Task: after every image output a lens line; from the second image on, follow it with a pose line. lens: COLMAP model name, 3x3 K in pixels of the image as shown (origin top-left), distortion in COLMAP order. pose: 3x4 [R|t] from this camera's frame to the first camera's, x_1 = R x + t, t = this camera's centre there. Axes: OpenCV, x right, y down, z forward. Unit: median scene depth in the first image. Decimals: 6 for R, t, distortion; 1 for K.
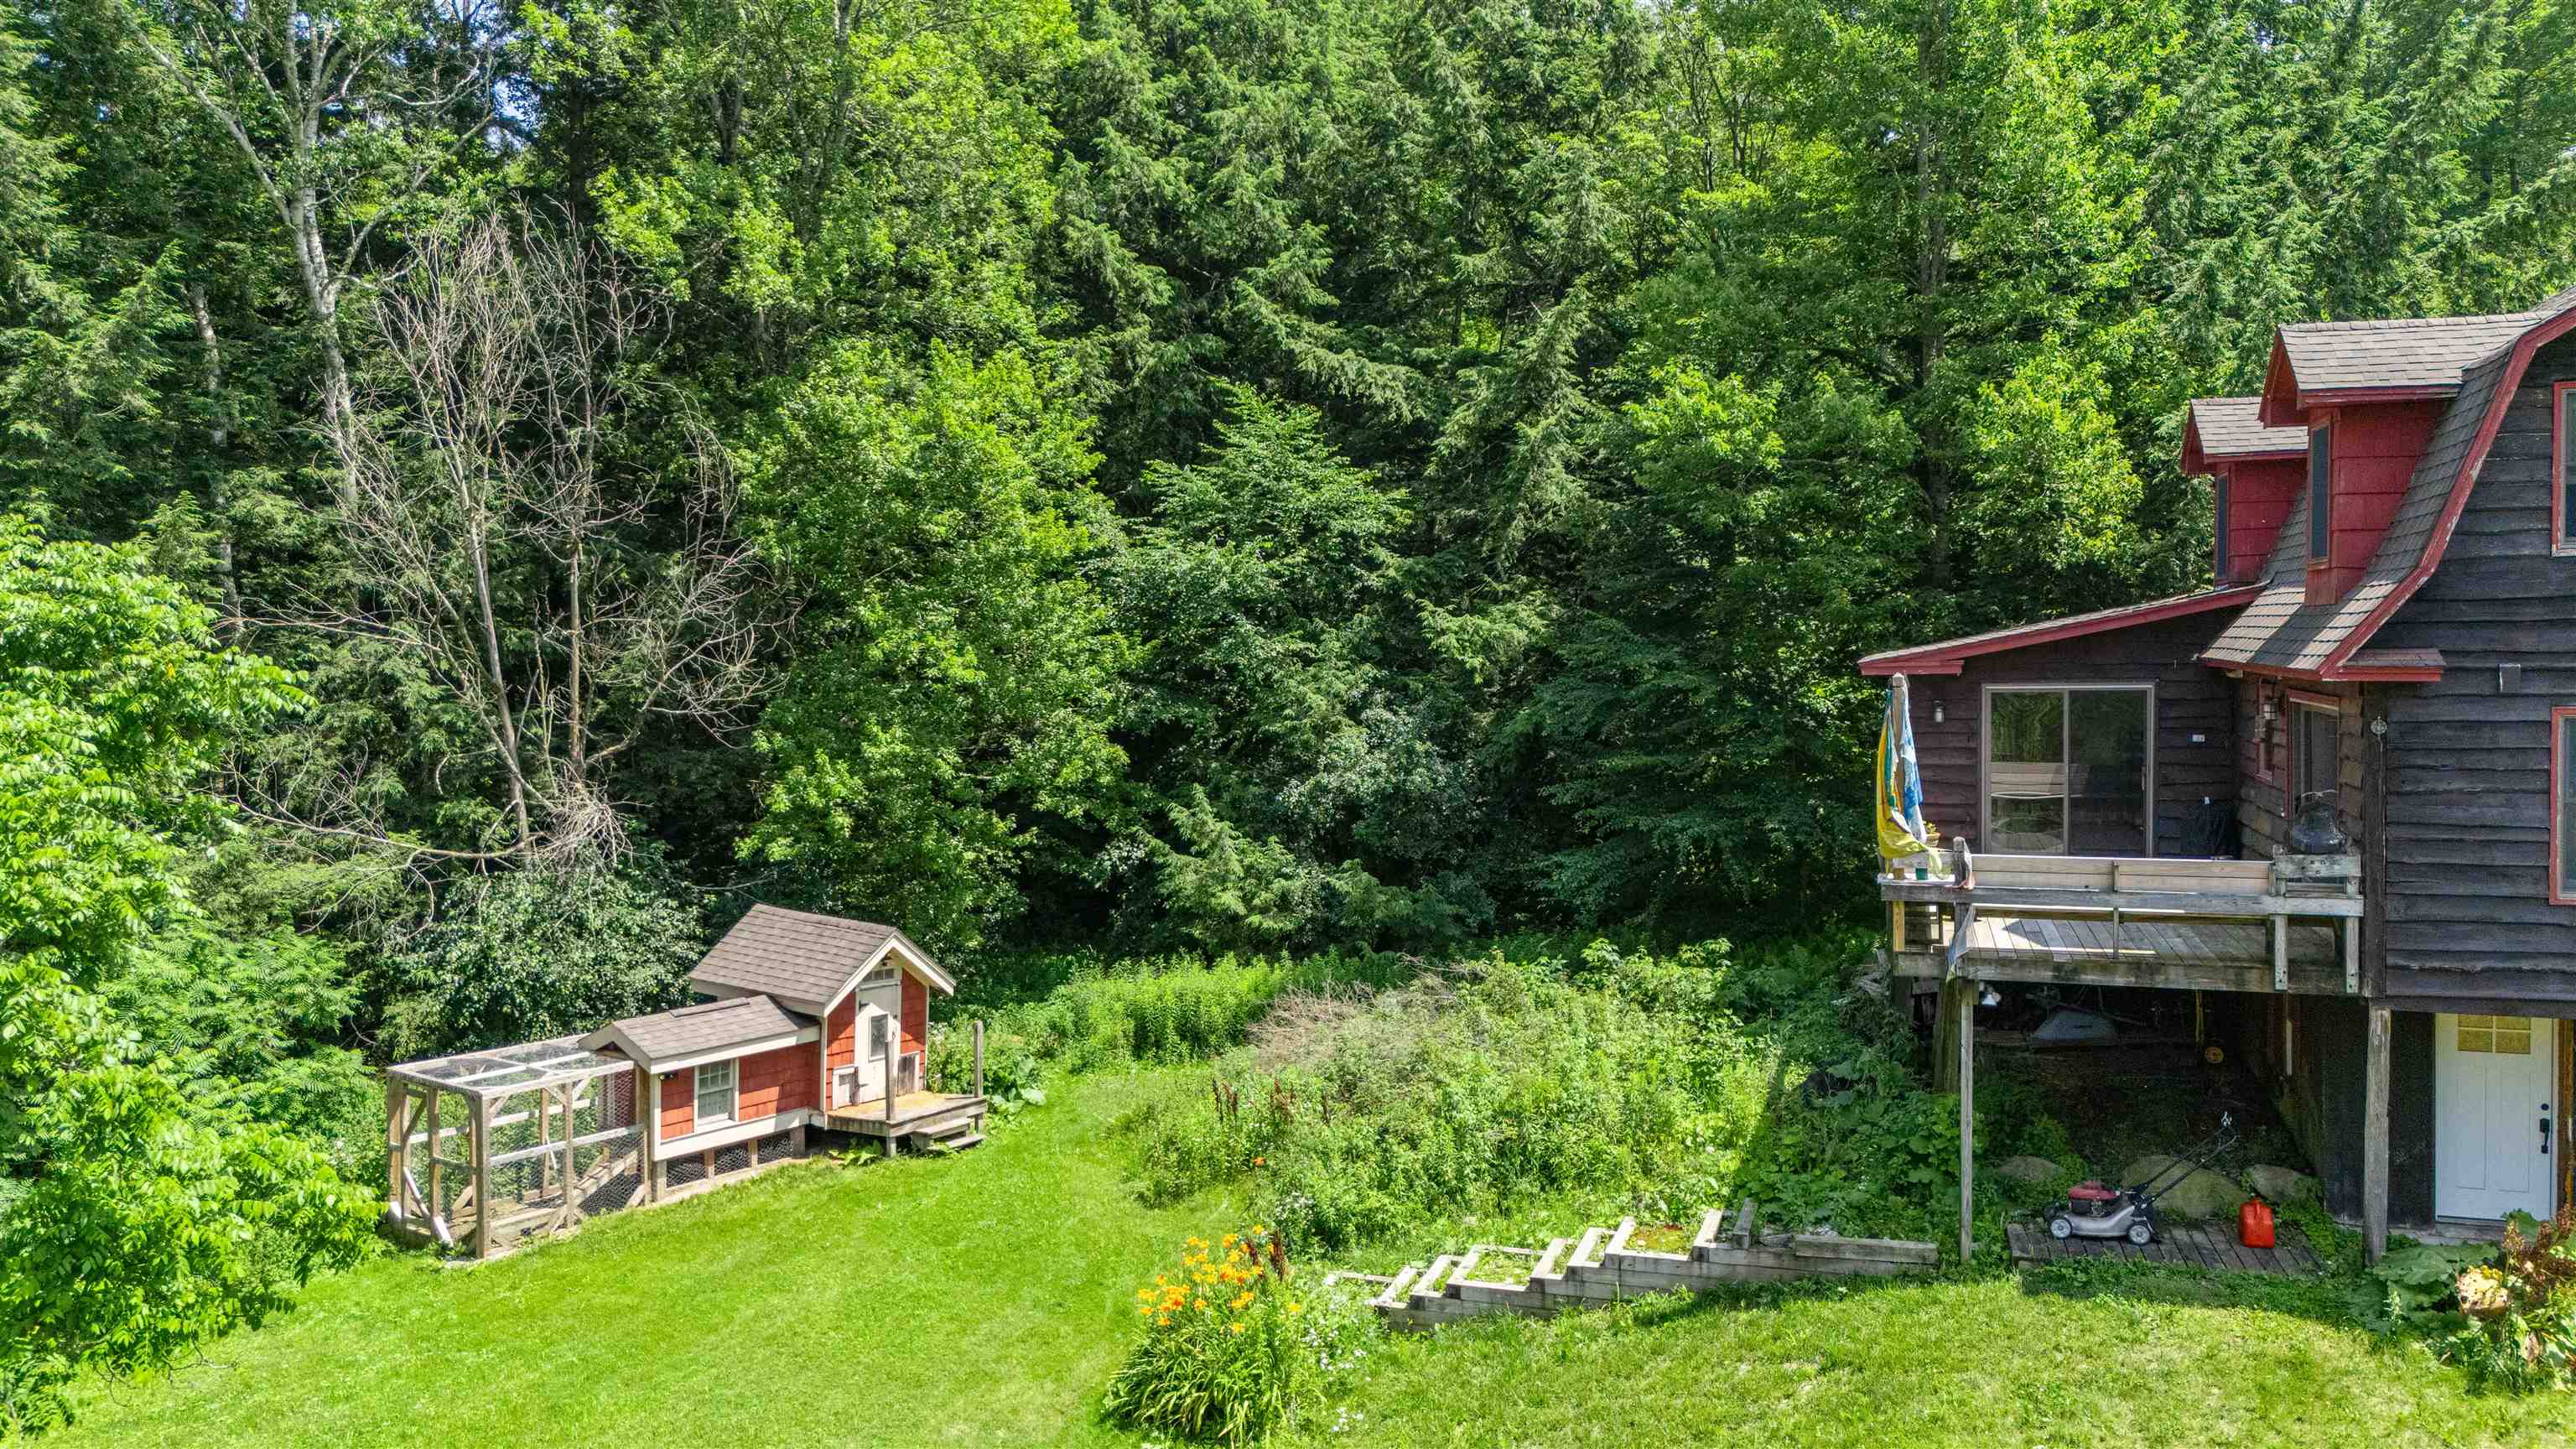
lens RADIAL K [[1938.3, 0, 1286.9], [0, 1938.3, 725.8], [0, 0, 1]] dist [0.006067, -0.013909]
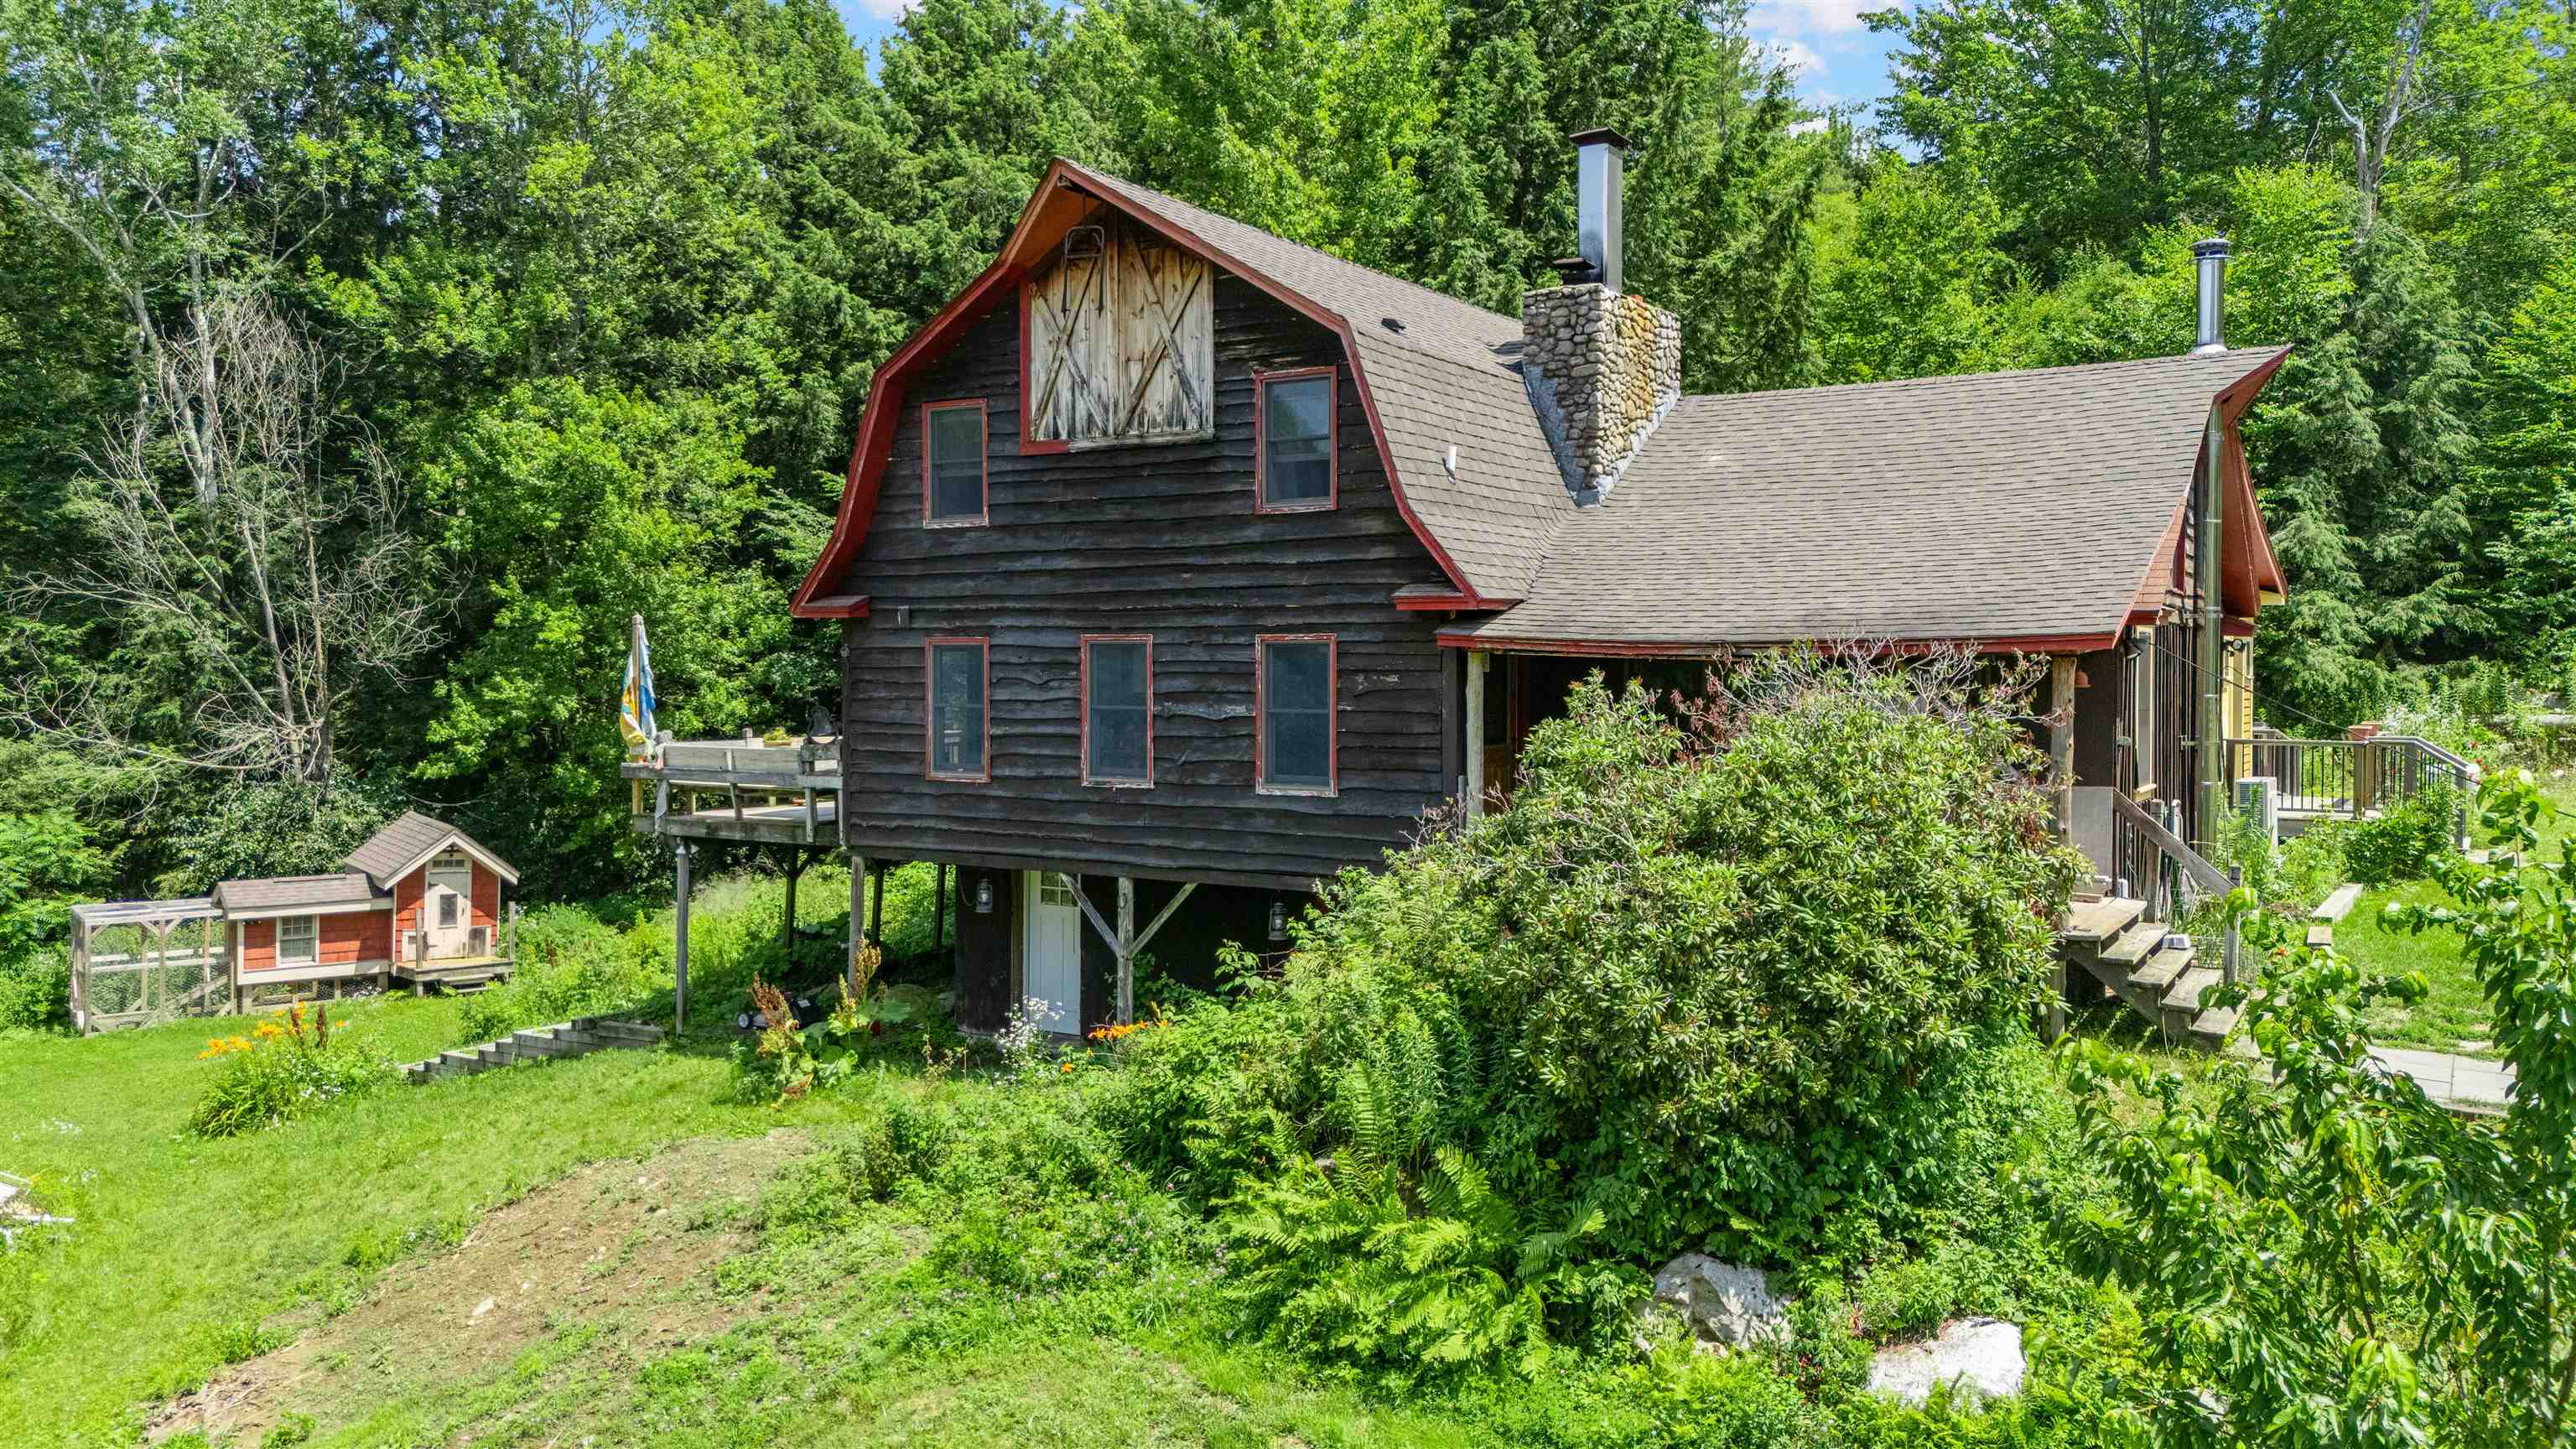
lens RADIAL K [[1938.3, 0, 1332.7], [0, 1938.3, 689.1], [0, 0, 1]] dist [0.006067, -0.013909]
pose [[0.975523, 0.022327, -0.218759, 0.673312], [-0.029364, 0.999149, -0.028969, 0.032062], [0.217926, 0.034684, 0.975349, -0.157905]]
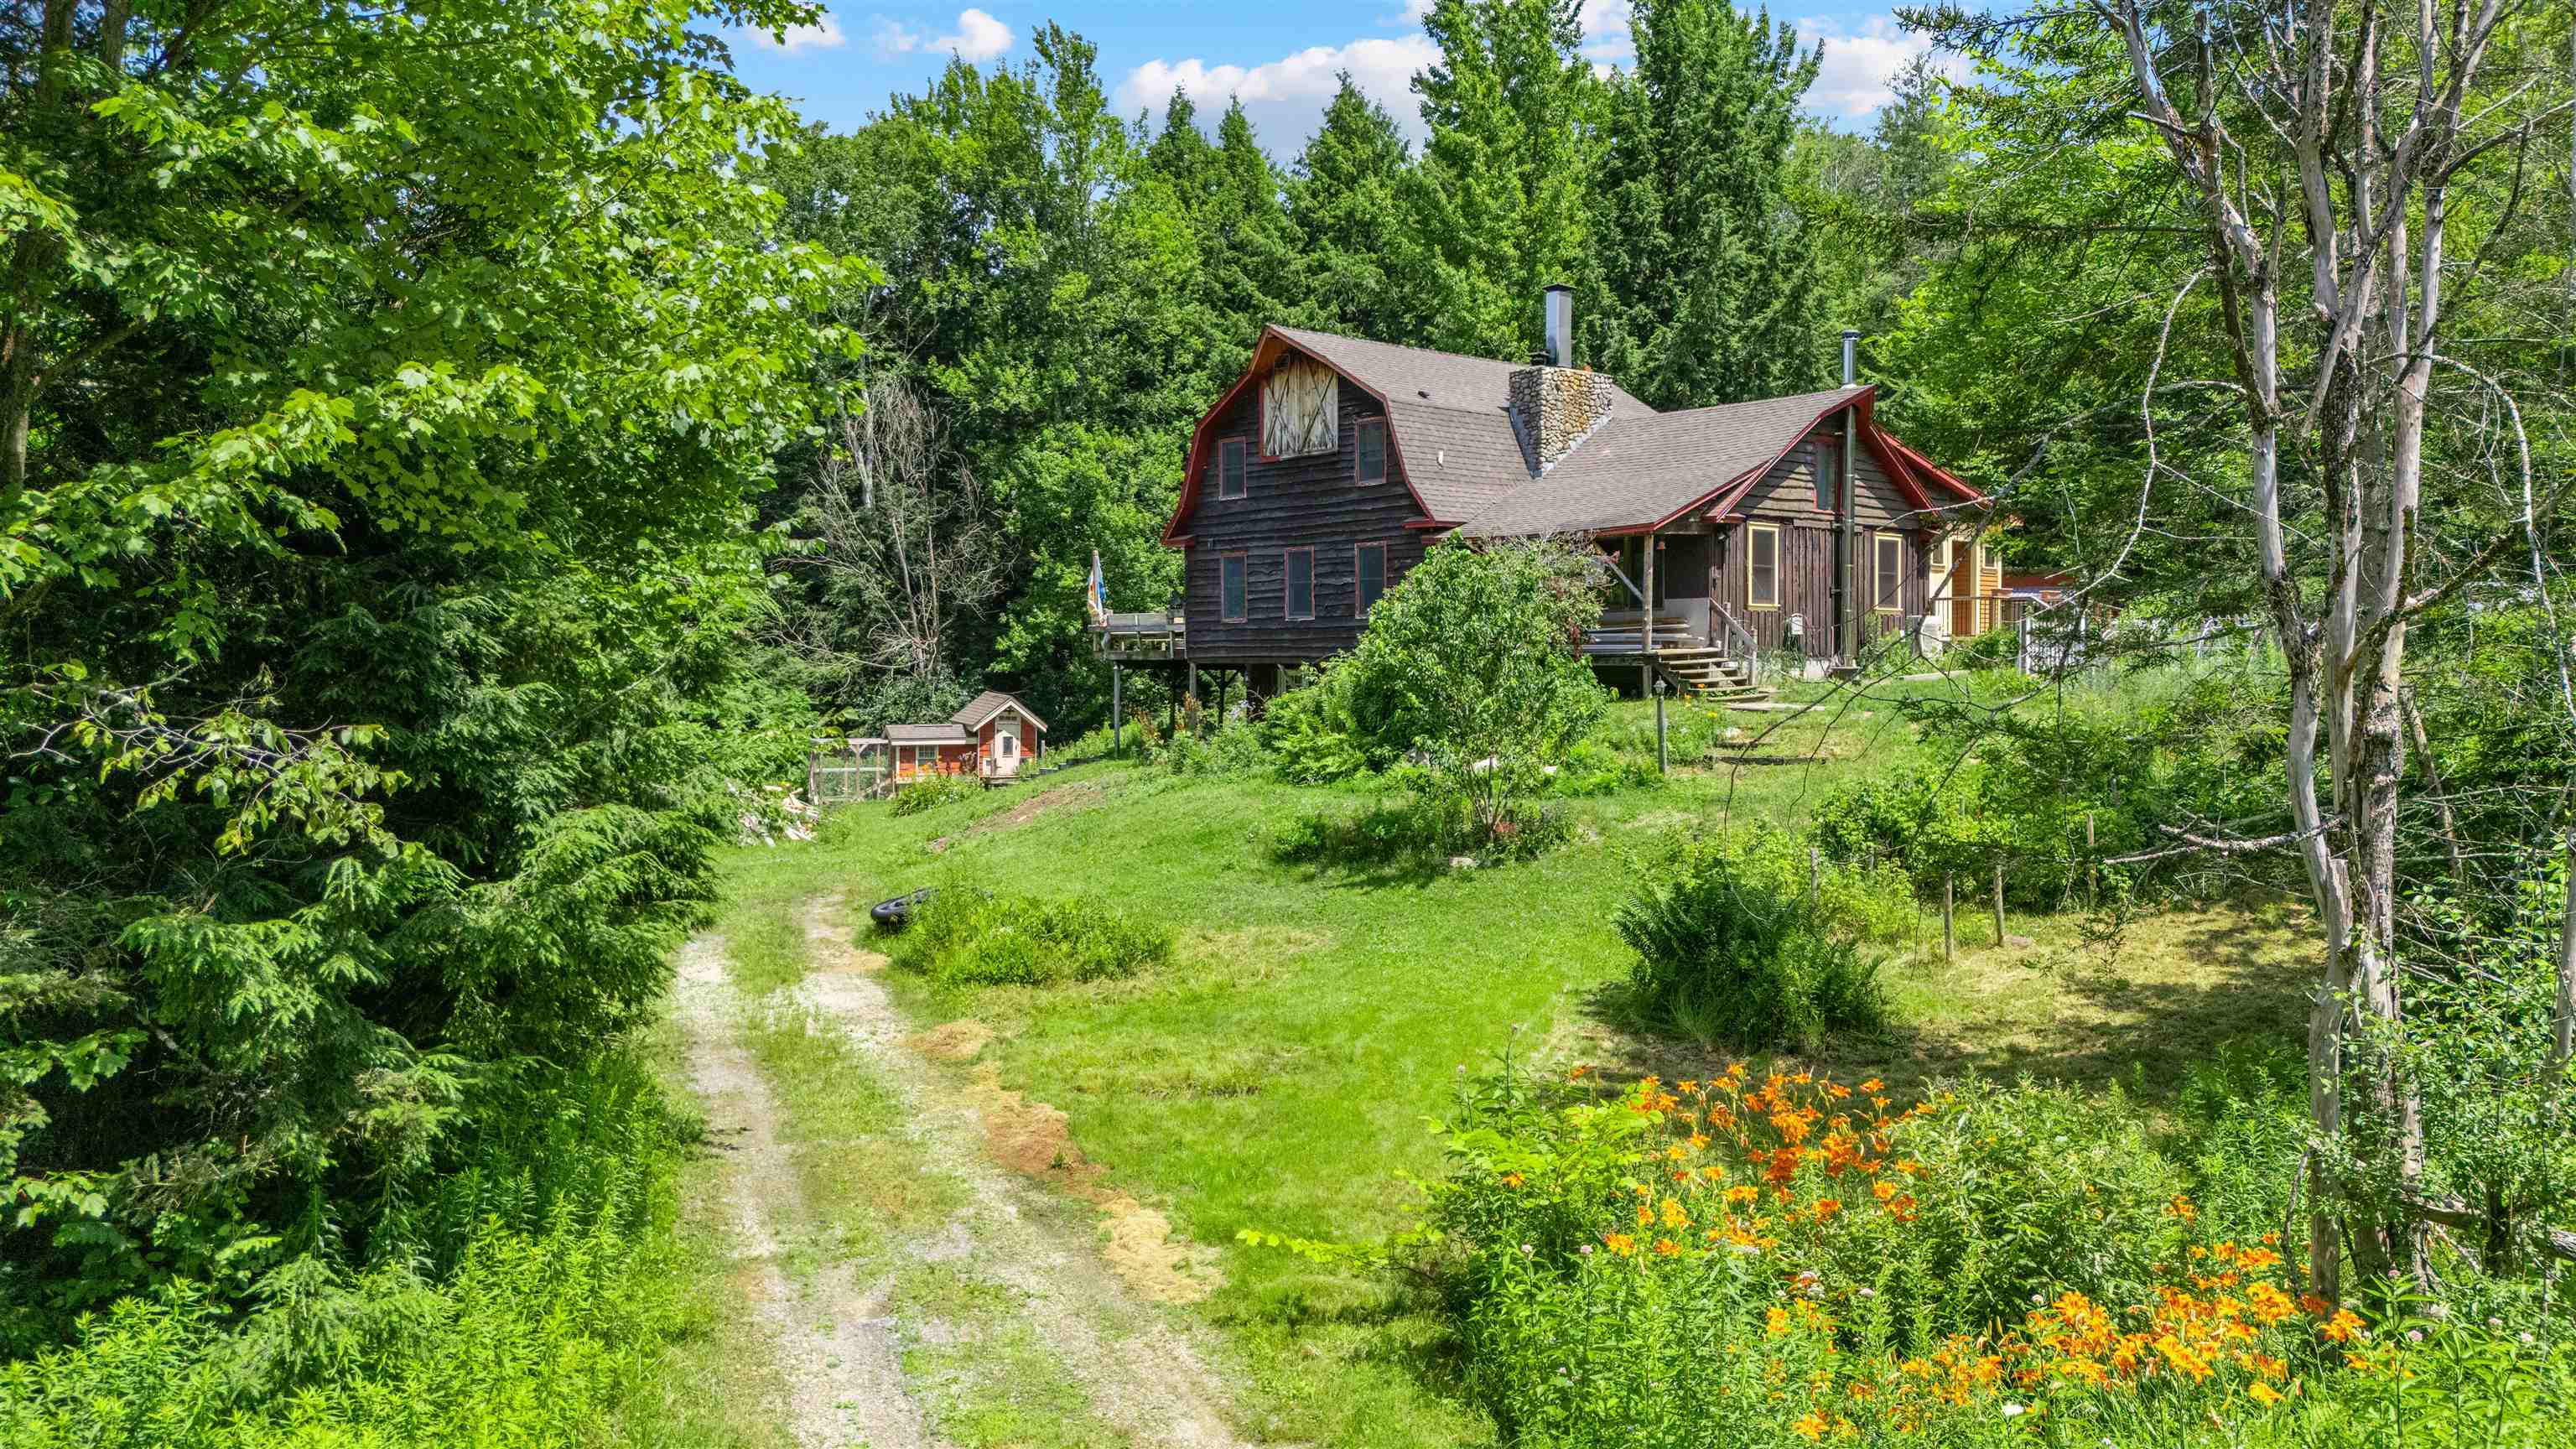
lens RADIAL K [[1938.3, 0, 1286.4], [0, 1938.3, 726.6], [0, 0, 1]] dist [0.006067, -0.013909]
pose [[0.874932, 0.030279, -0.483298, 1.152757], [-0.035899, 0.999353, -0.002379, 0.135252], [0.482913, 0.019431, 0.875453, -0.787083]]
